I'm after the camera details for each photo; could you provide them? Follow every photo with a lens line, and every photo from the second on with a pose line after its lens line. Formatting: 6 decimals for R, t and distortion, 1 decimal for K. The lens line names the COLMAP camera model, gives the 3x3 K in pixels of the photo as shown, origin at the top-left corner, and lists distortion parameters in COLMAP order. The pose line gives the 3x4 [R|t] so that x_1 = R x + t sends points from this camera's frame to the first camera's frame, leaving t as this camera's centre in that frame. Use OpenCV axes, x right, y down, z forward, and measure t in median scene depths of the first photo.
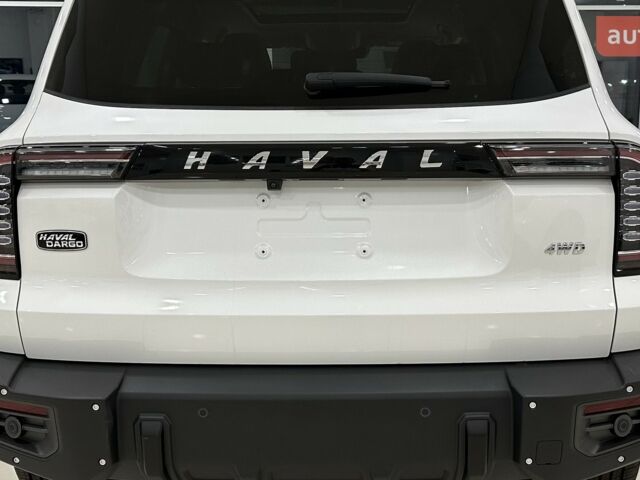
lens RADIAL K [[584.2, 0, 317.4], [0, 584.2, 234.1], [0, 0, 1]] dist [0.164502, -0.360873]
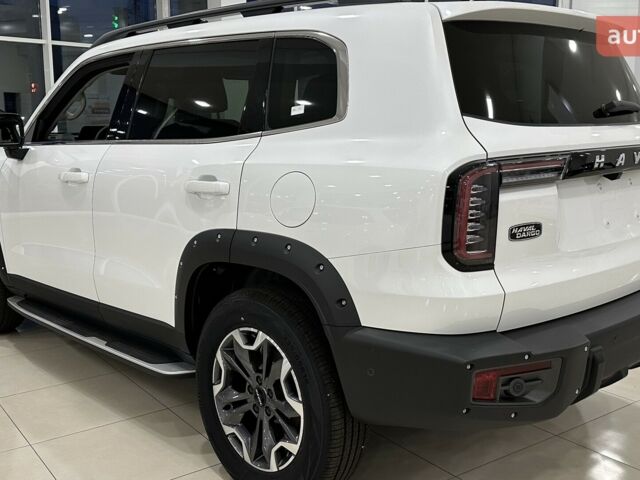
lens RADIAL K [[584.2, 0, 317.4], [0, 584.2, 234.1], [0, 0, 1]] dist [0.164502, -0.360873]
pose [[0.904531, -0.116719, 0.410121, -1.339807], [0.147494, 0.988079, -0.044097, 0.006102], [-0.400085, 0.100378, 0.910964, 0.029086]]
